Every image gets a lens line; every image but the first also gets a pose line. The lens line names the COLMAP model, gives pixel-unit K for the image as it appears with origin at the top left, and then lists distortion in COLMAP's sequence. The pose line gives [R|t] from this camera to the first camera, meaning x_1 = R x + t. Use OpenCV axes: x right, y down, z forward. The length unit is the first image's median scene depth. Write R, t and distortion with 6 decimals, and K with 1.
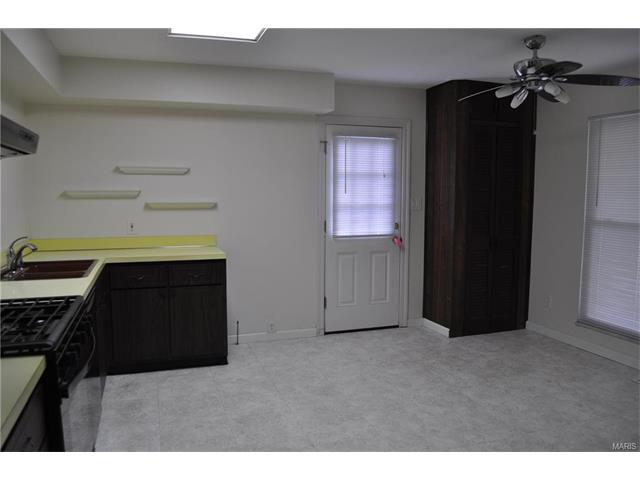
lens RADIAL K [[503.7, 0, 321.0], [0, 503.7, 240.0], [0, 0, 1]] dist [-0.052078, -0.011653]
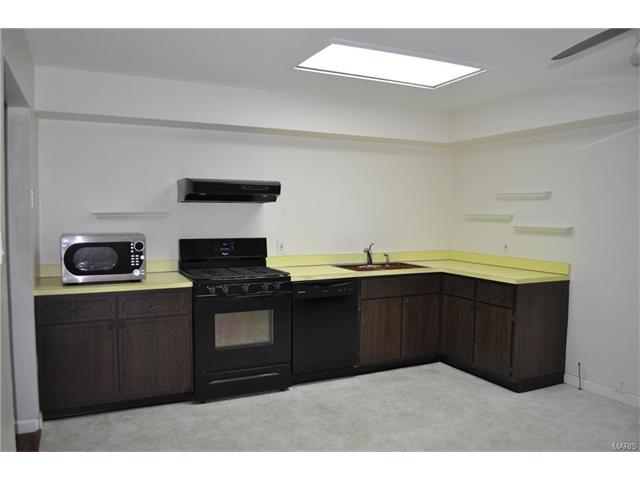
lens RADIAL K [[503.7, 0, 320.3], [0, 503.7, 240.2], [0, 0, 1]] dist [-0.052078, -0.011653]
pose [[0.148555, 0.057602, -0.987225, 0.751141], [-0.103483, 0.993727, 0.042409, -0.053338], [0.983475, 0.095861, 0.153584, 0.481199]]
